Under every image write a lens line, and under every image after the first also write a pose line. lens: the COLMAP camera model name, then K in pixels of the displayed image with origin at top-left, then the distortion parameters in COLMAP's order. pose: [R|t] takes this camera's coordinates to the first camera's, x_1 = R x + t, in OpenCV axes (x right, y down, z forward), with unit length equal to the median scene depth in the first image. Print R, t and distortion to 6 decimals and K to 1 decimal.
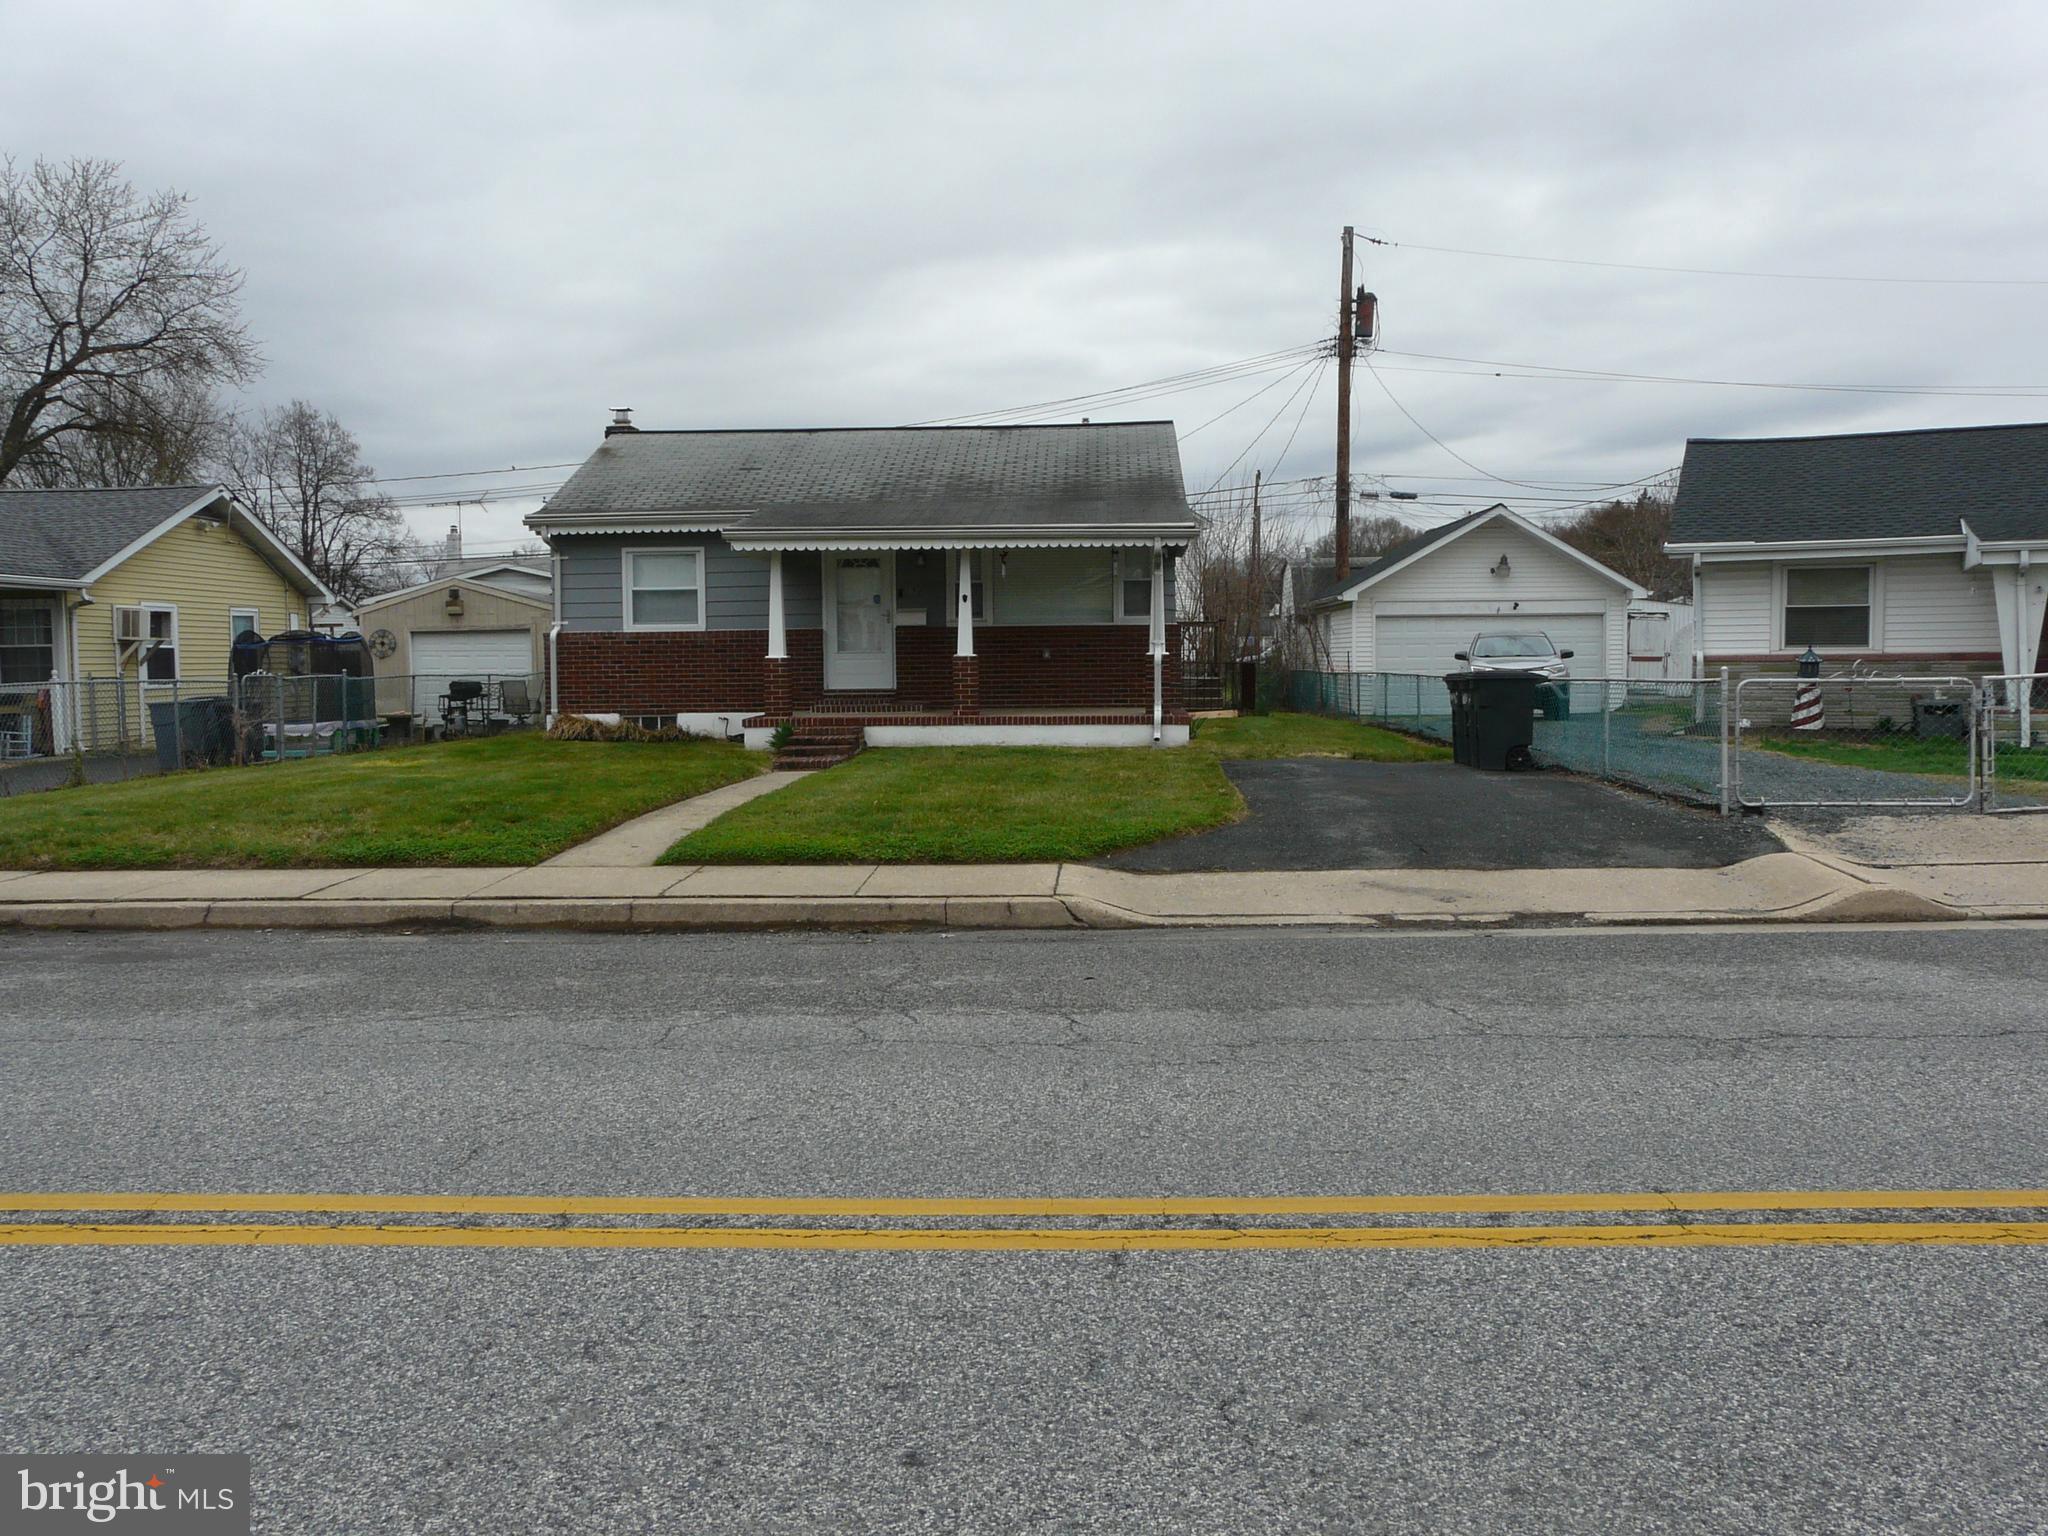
lens RADIAL K [[1697.3, 0, 1016.1], [0, 1697.3, 768.8], [0, 0, 1]] dist [-0.089599, 0.120481]
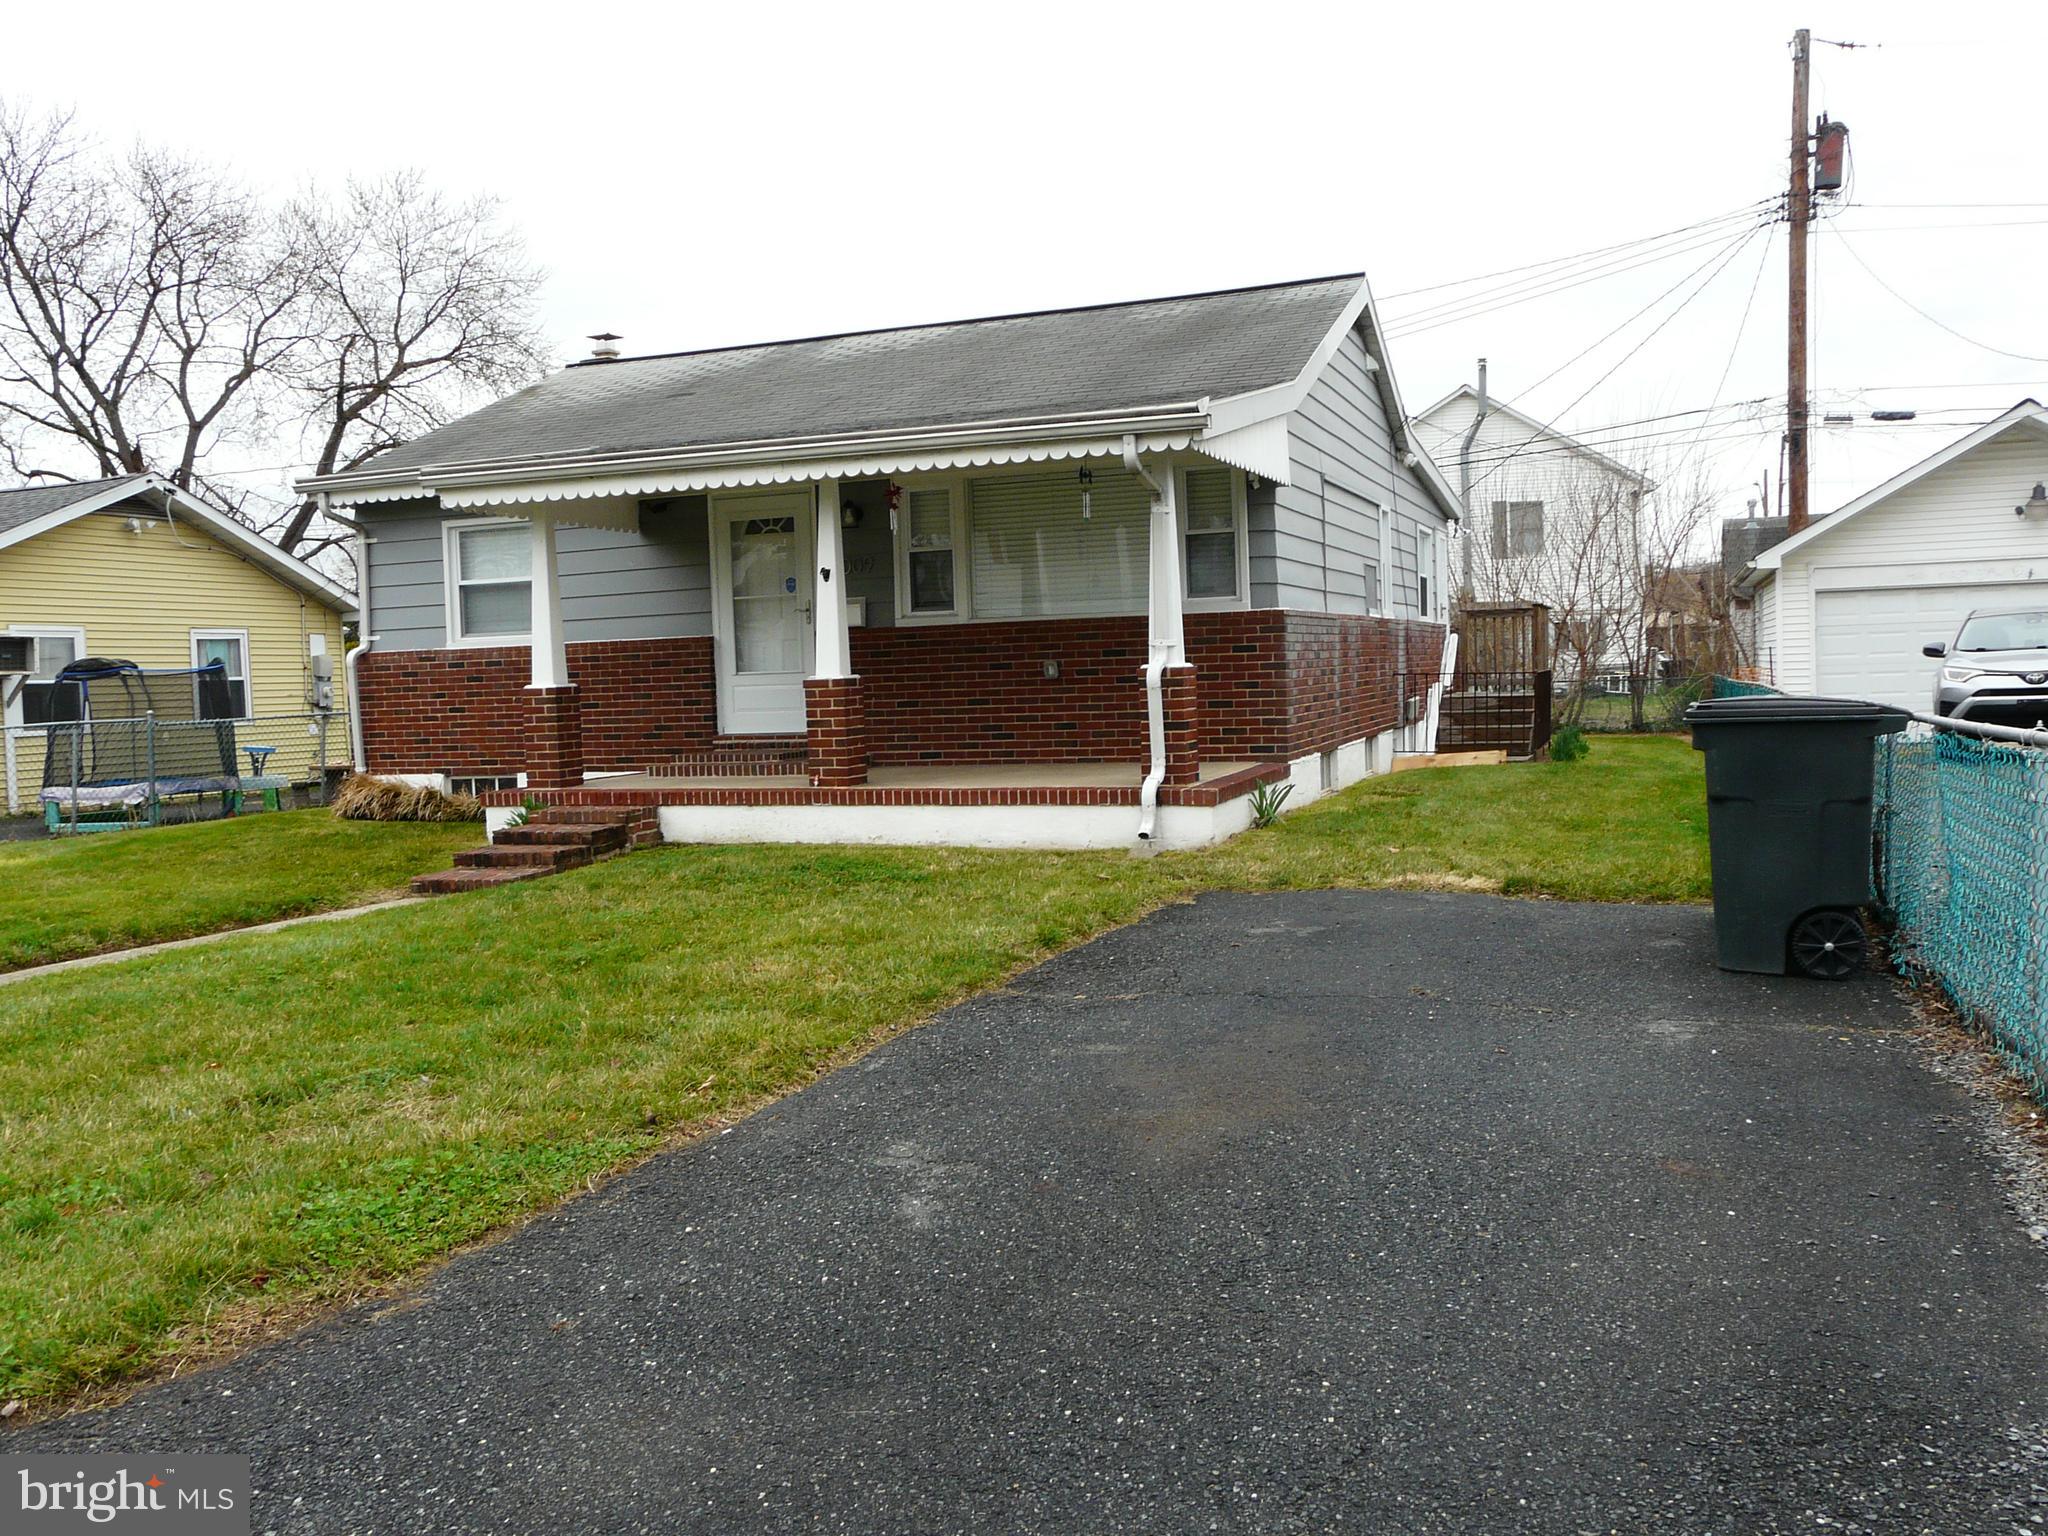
lens RADIAL K [[1697.3, 0, 1017.8], [0, 1697.3, 762.0], [0, 0, 1]] dist [-0.089599, 0.120481]
pose [[0.951386, -0.005401, -0.307953, 0.179271], [0.003172, 0.999965, -0.007739, -0.031494], [0.307984, 0.006386, 0.951370, 0.446425]]
